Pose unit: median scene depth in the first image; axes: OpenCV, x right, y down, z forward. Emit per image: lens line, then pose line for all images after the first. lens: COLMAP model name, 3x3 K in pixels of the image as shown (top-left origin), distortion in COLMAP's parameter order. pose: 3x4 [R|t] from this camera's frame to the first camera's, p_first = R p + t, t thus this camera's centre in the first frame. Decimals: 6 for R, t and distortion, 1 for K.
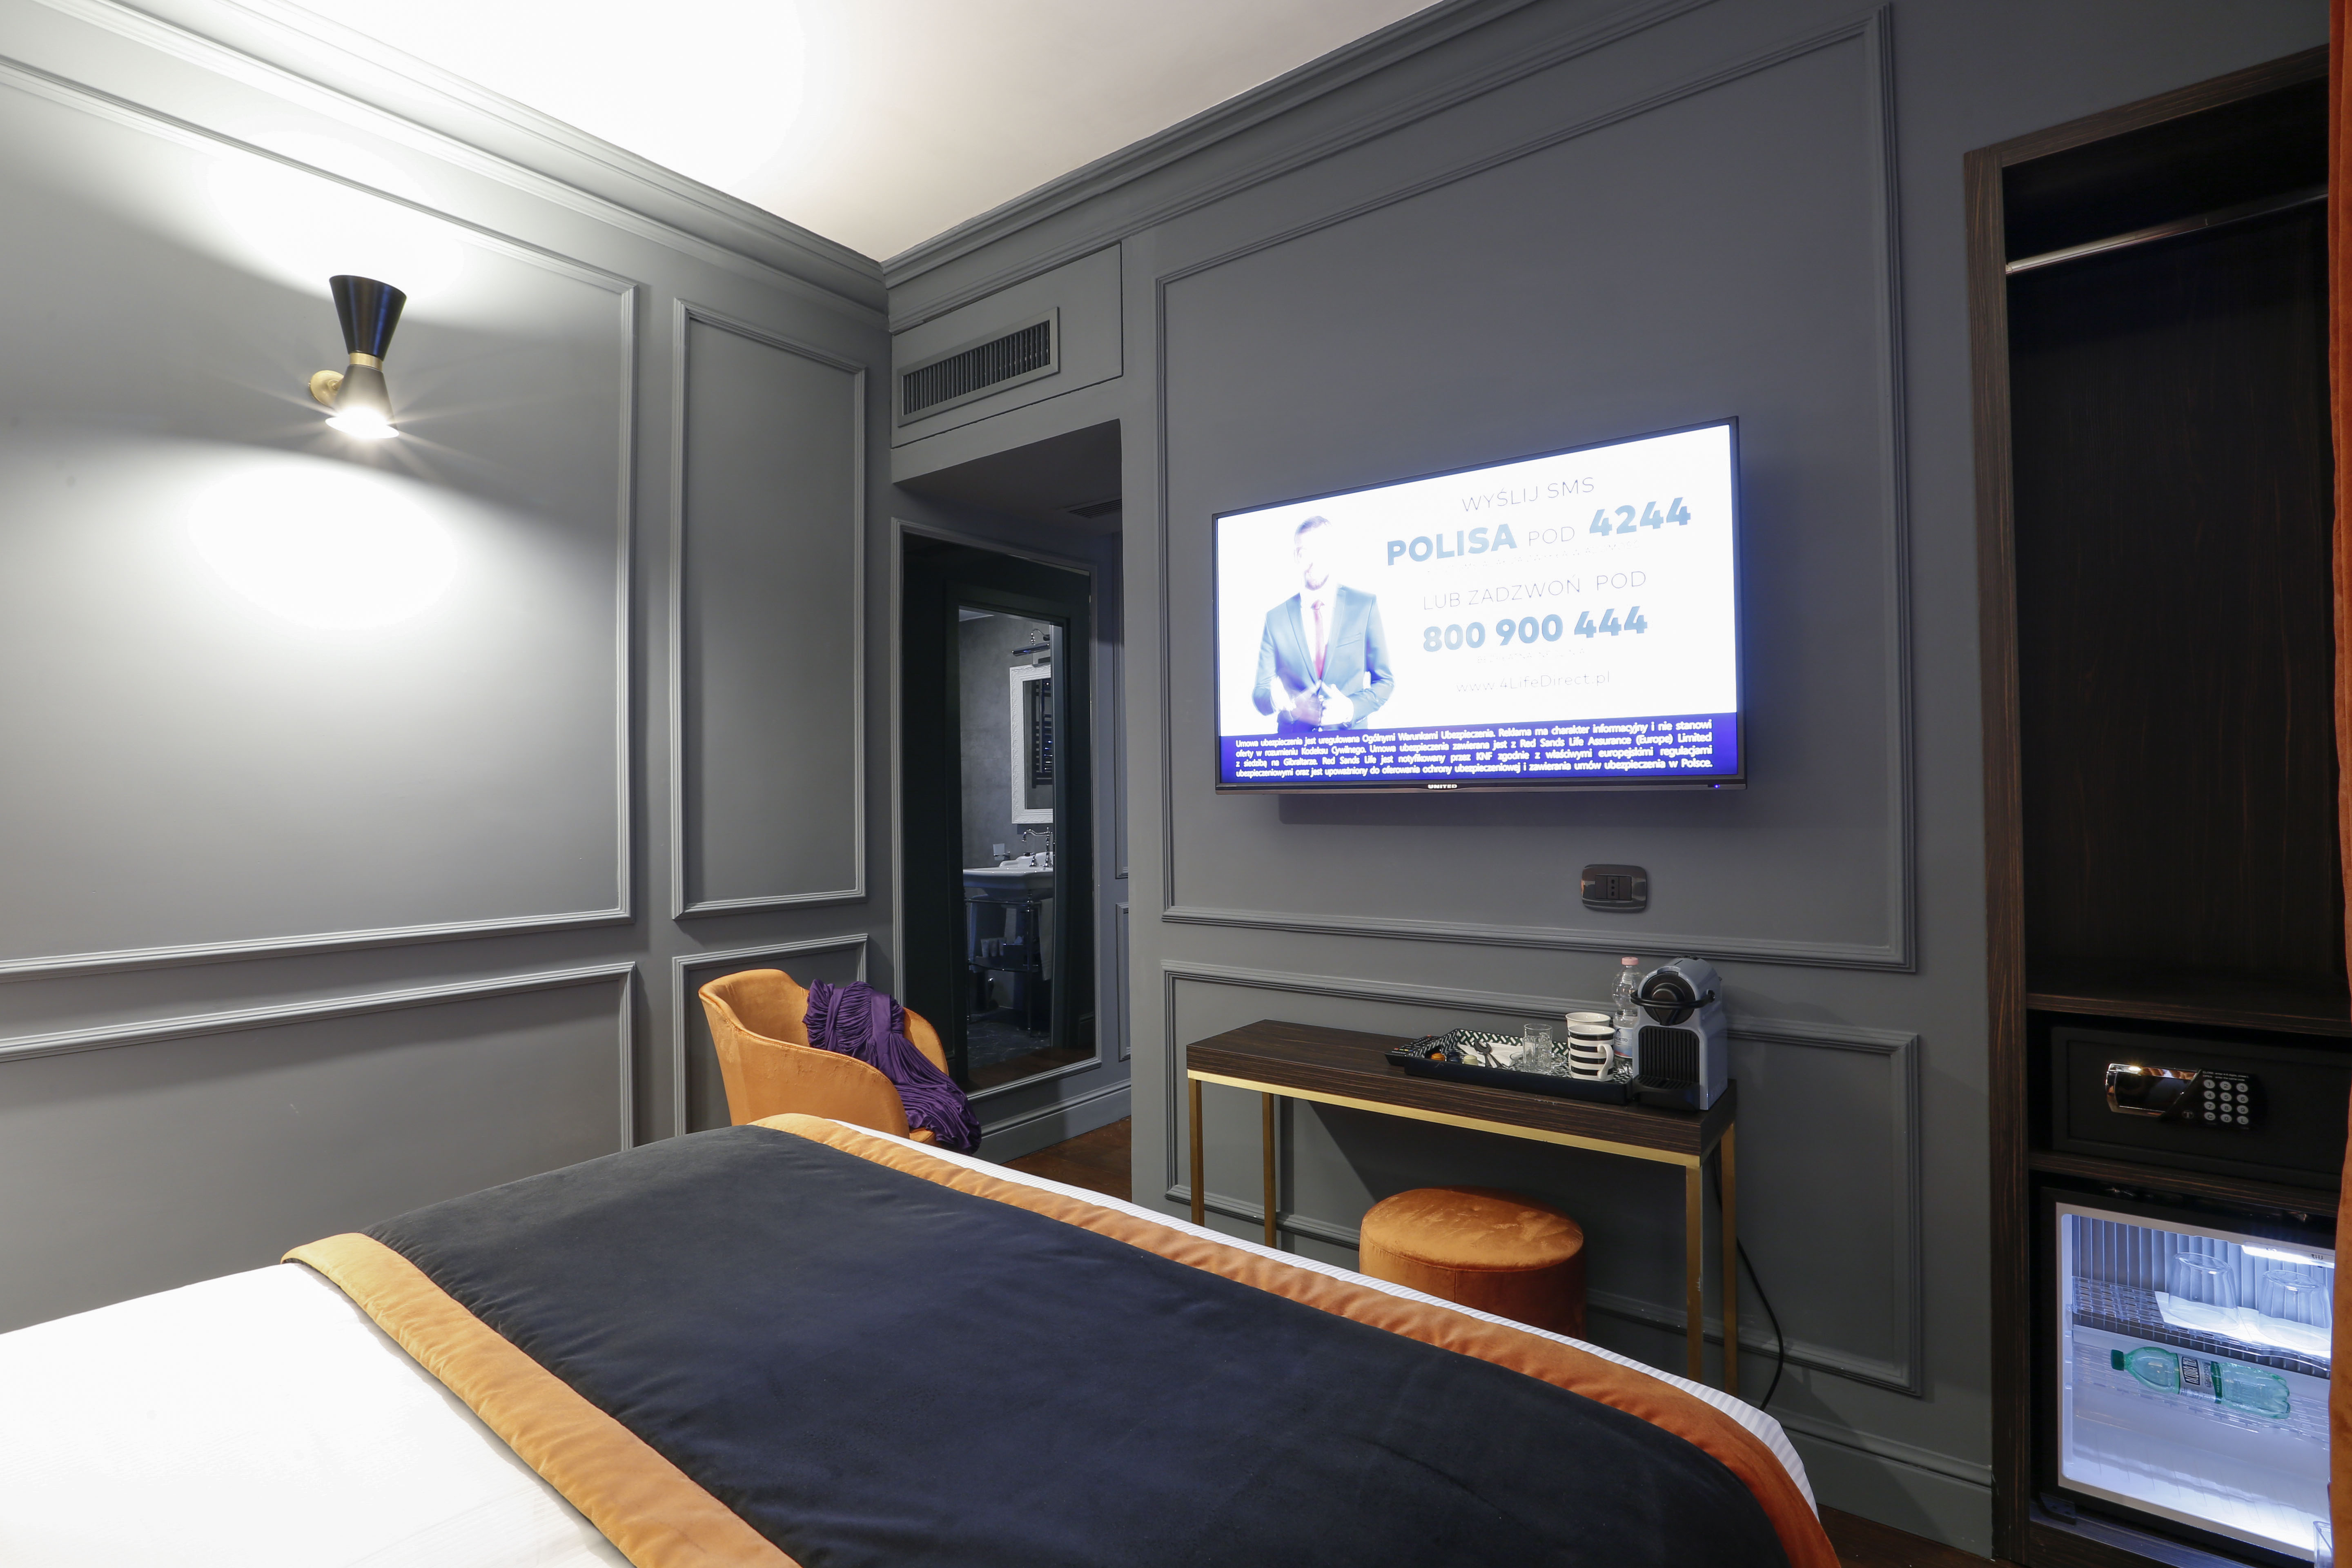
lens RADIAL K [[1070.4, 0, 1177.3], [0, 1070.4, 782.5], [0, 0, 1]] dist [-0.036533, 0.000099]
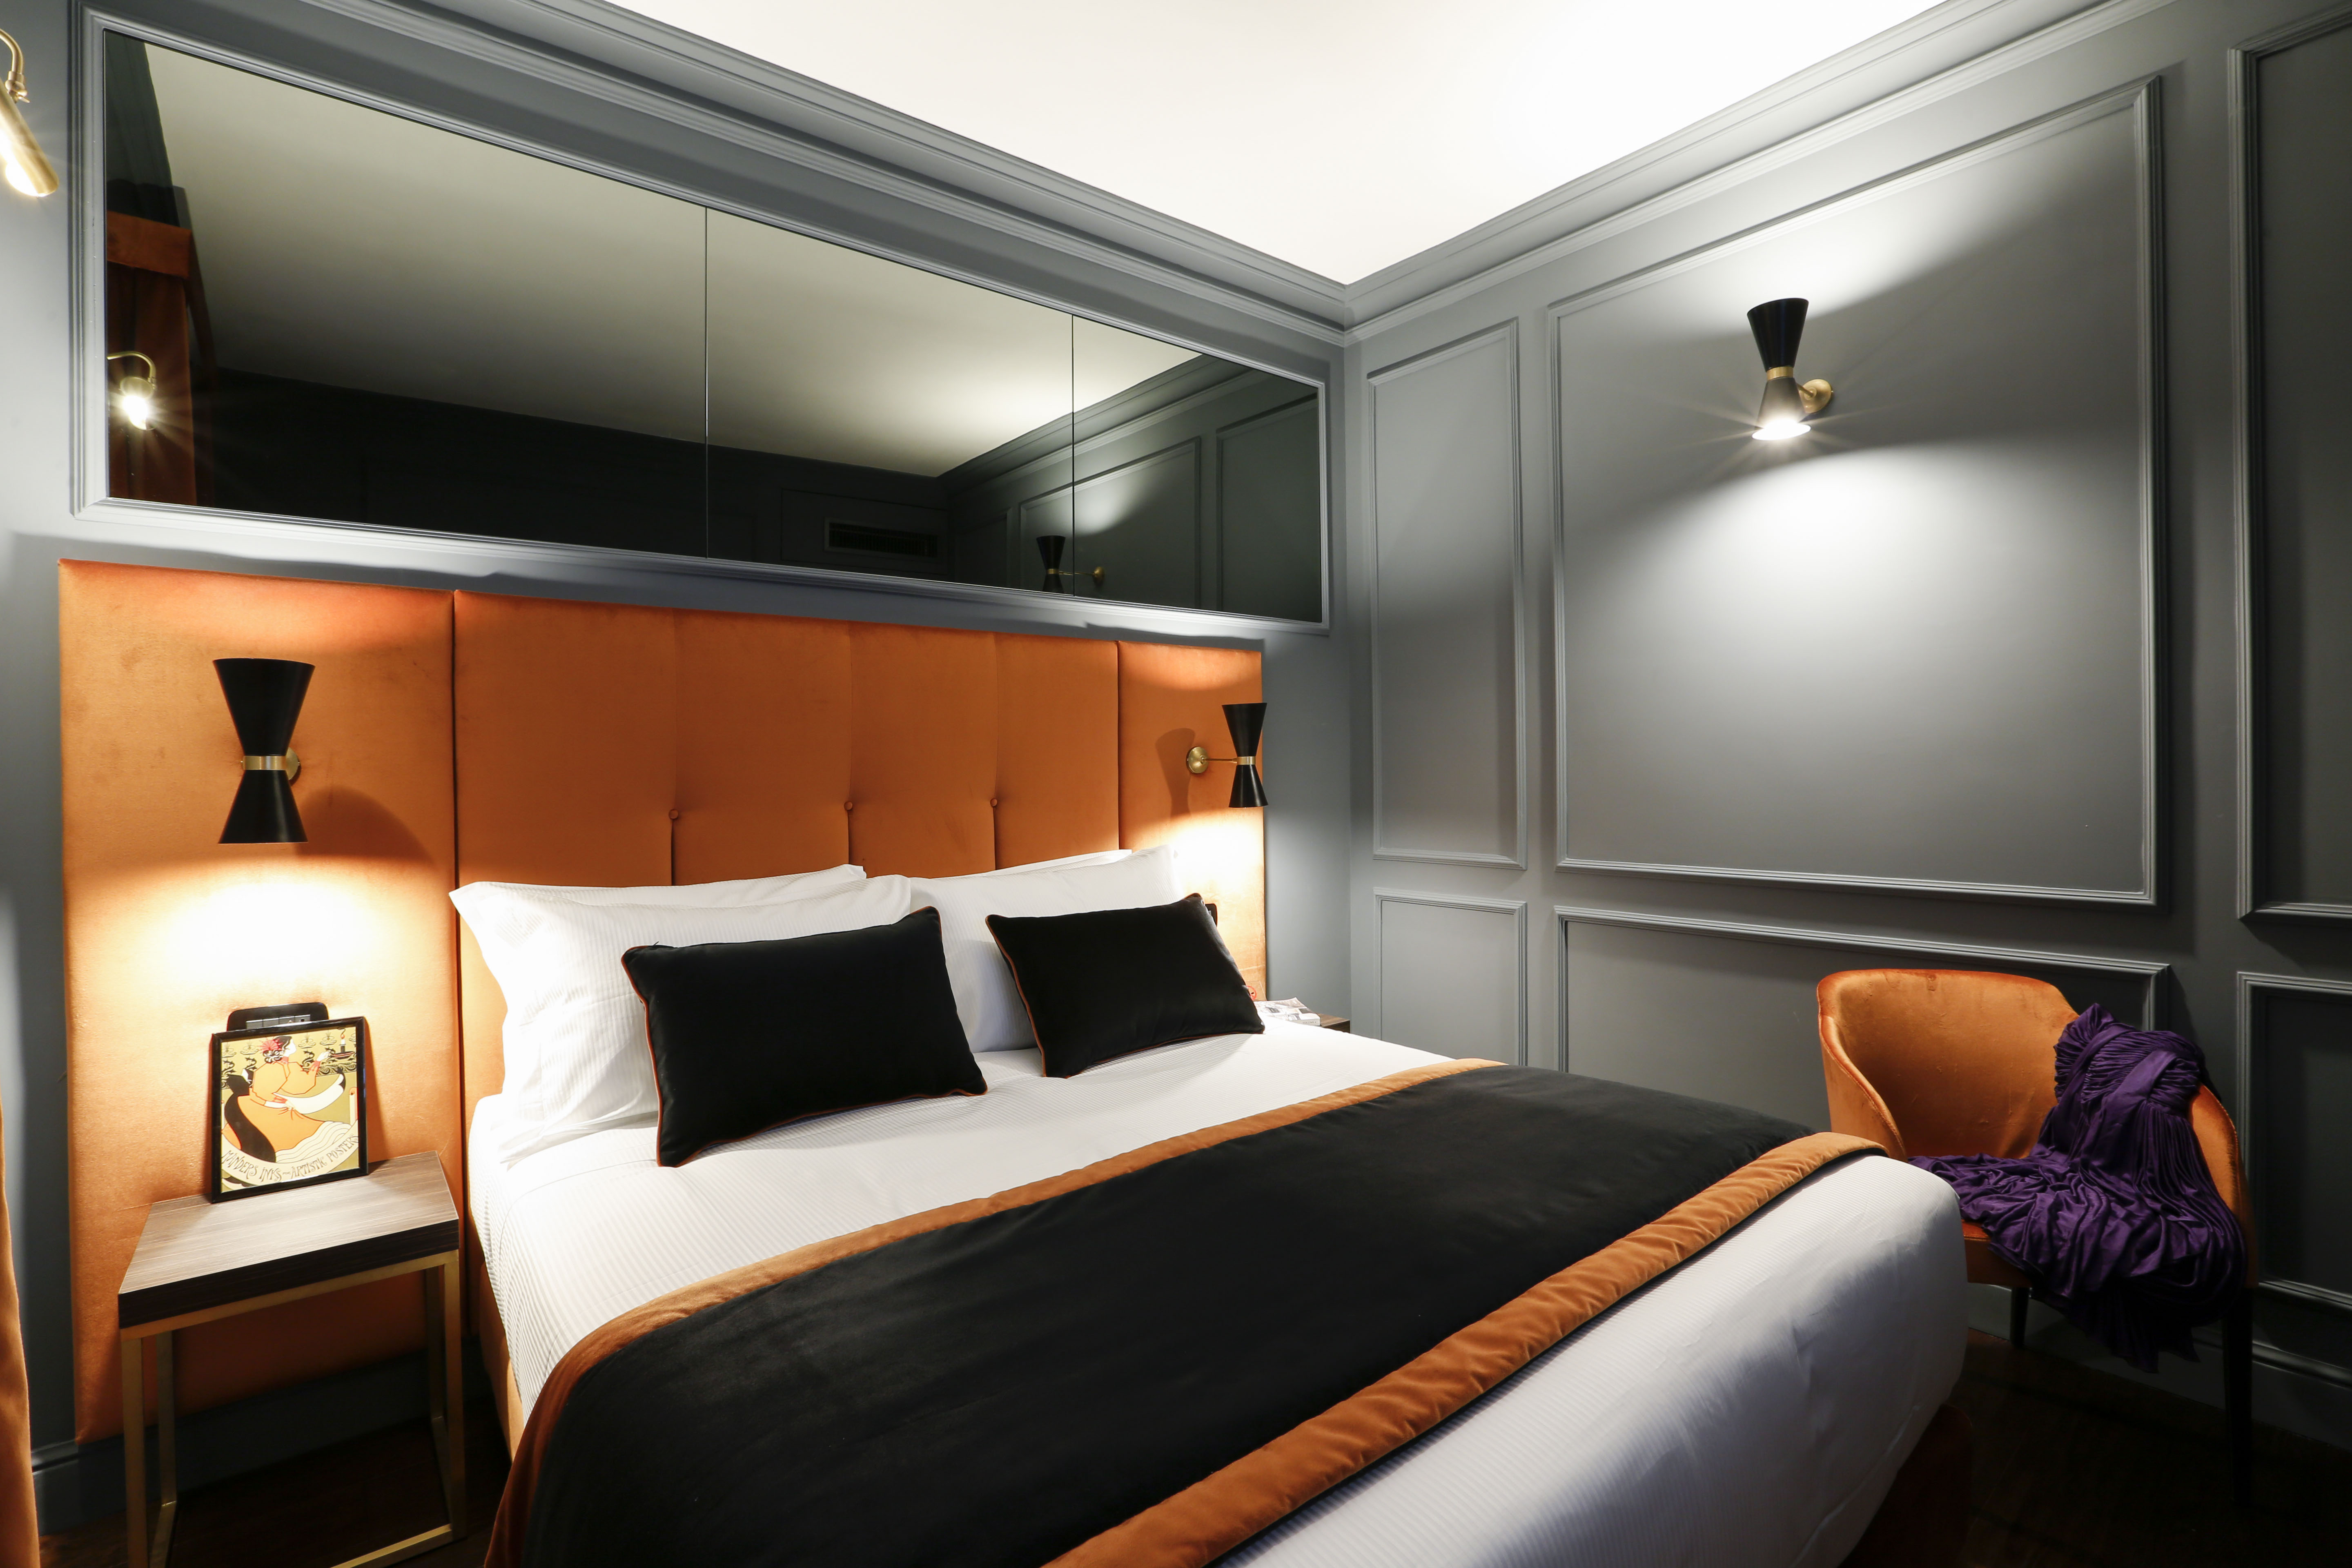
lens RADIAL K [[1070.4, 0, 1196.8], [0, 1070.4, 780.3], [0, 0, 1]] dist [-0.036533, 0.000099]
pose [[-0.248035, 0.022450, -0.968491, 0.462595], [0.031630, 0.999386, 0.015066, 0.001983], [0.968235, -0.026897, -0.248593, 0.600996]]
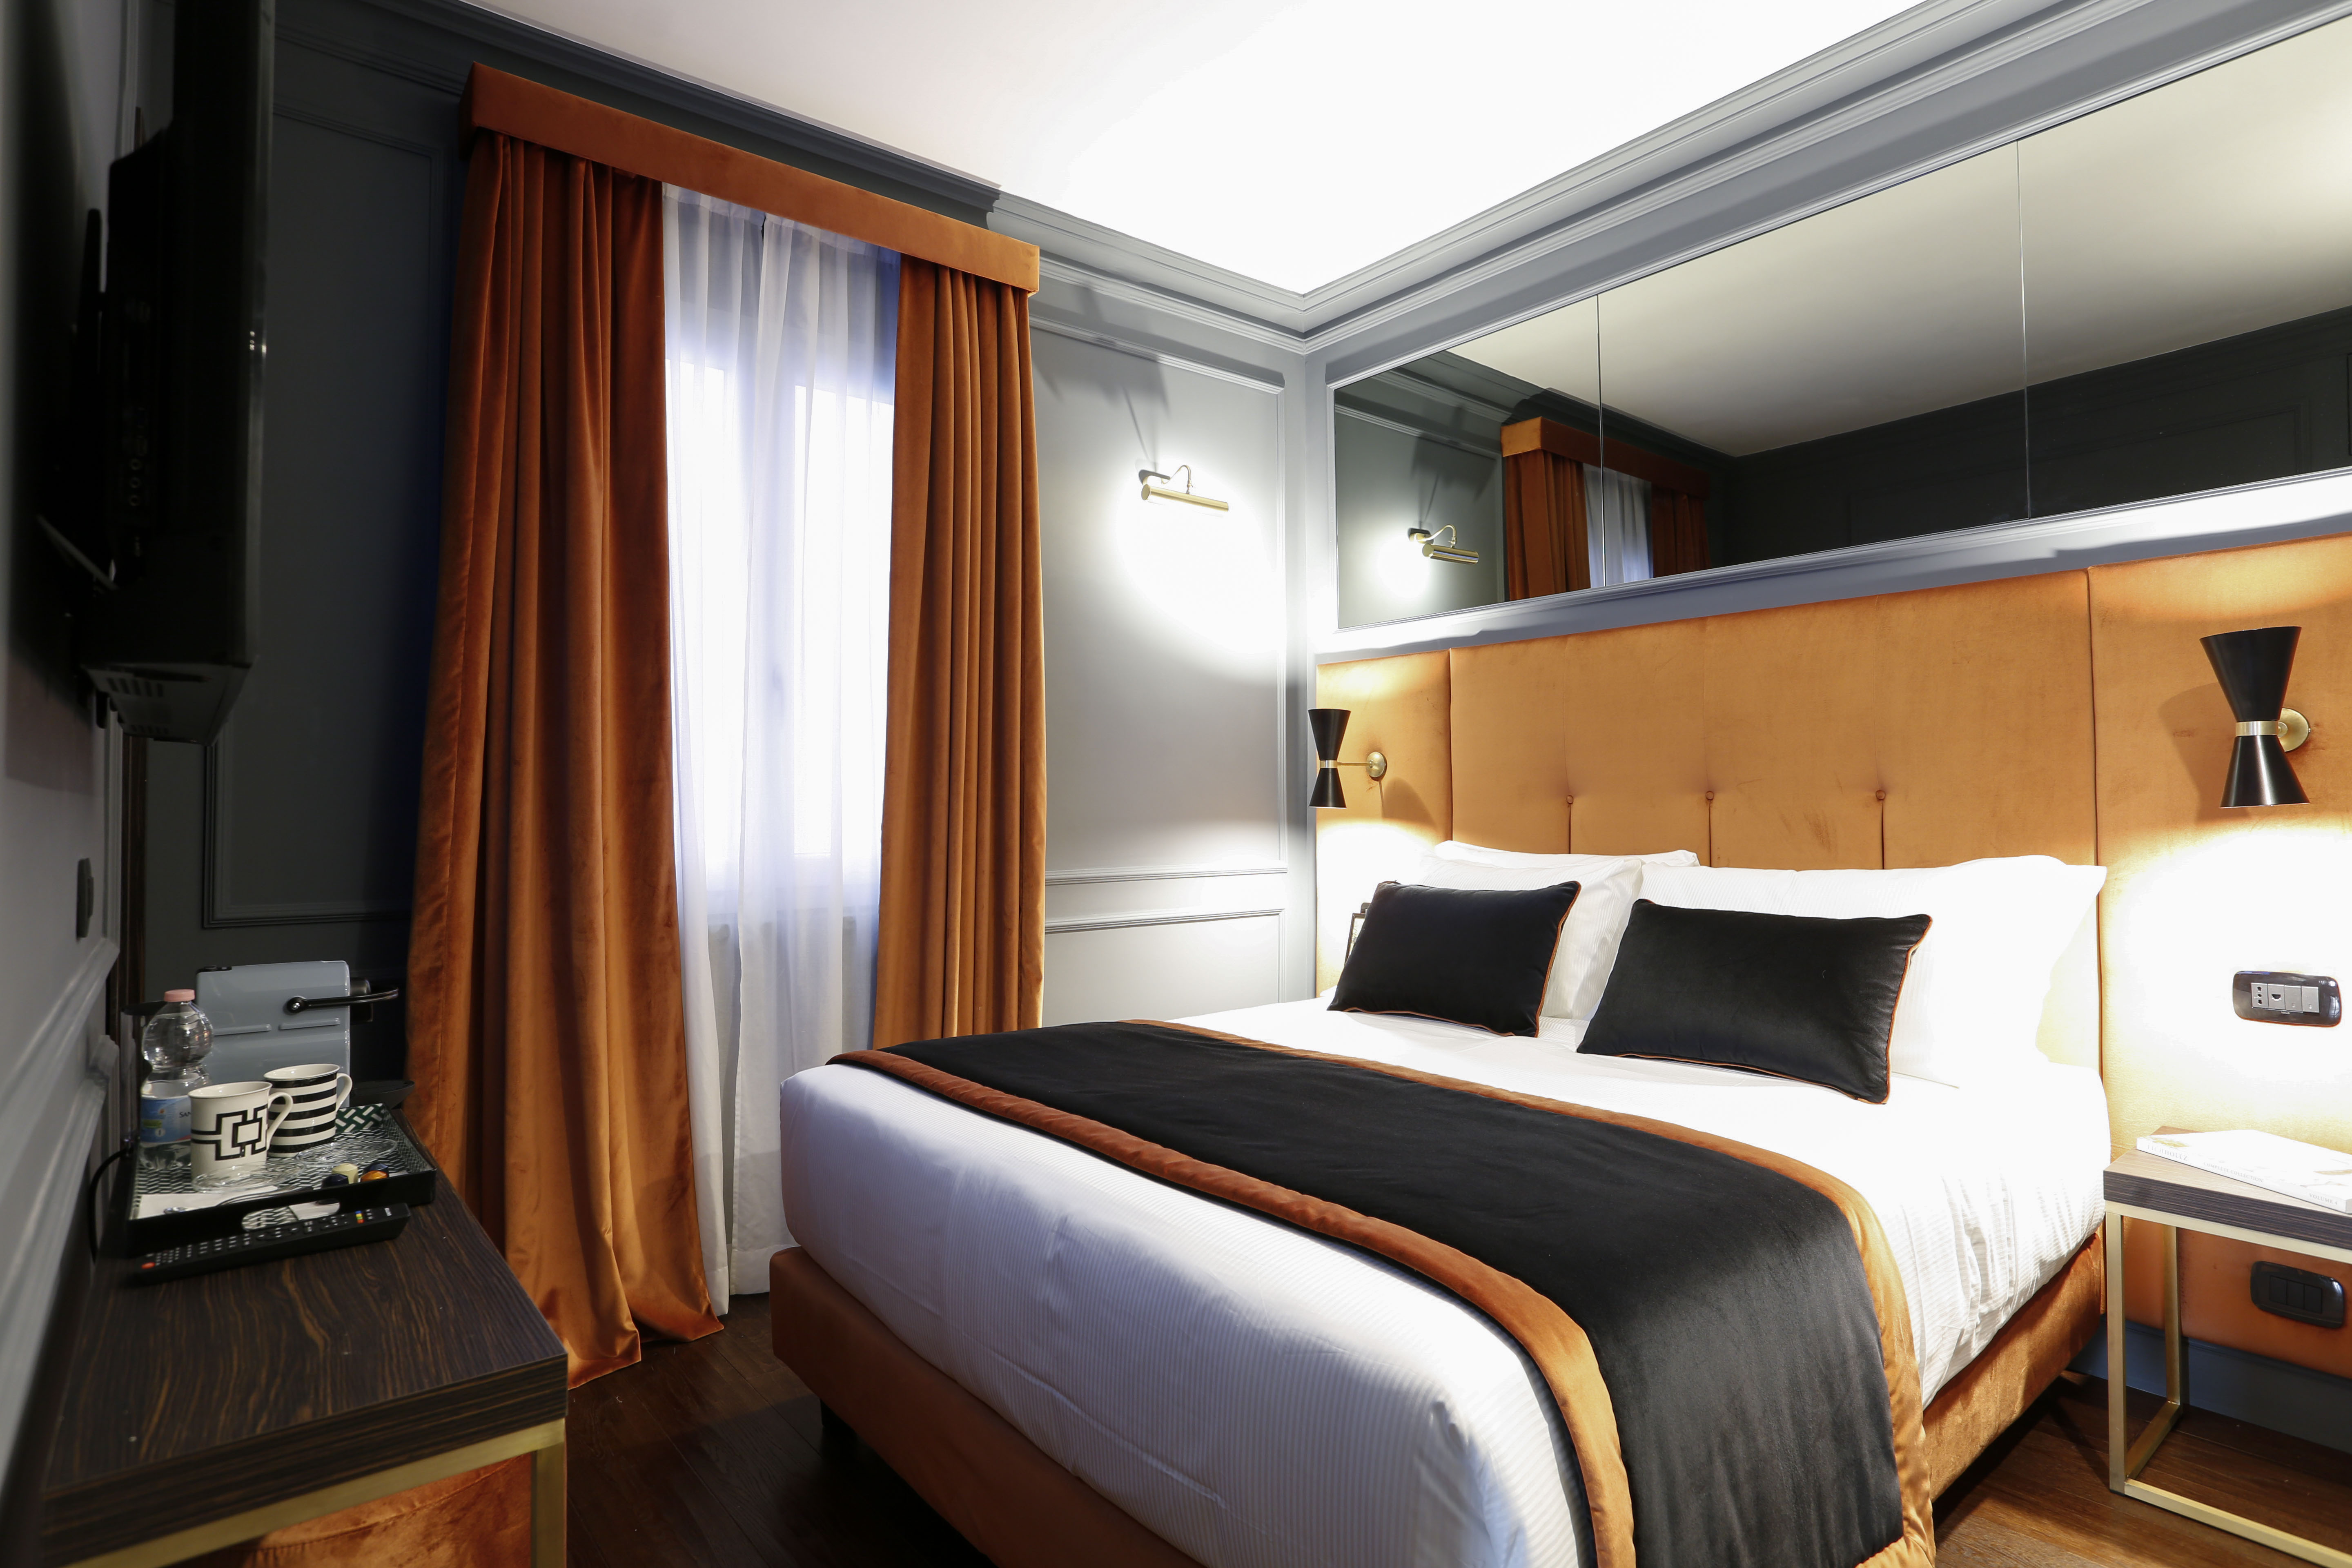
lens RADIAL K [[1207.4, 0, 1185.3], [0, 1207.4, 773.5], [0, 0, 1]] dist [-0.046995, 0.024331]
pose [[-0.968654, 0.023733, 0.247276, -0.340508], [0.013384, 0.998966, -0.043448, 0.062907], [-0.248051, -0.038776, -0.967971, 1.407375]]
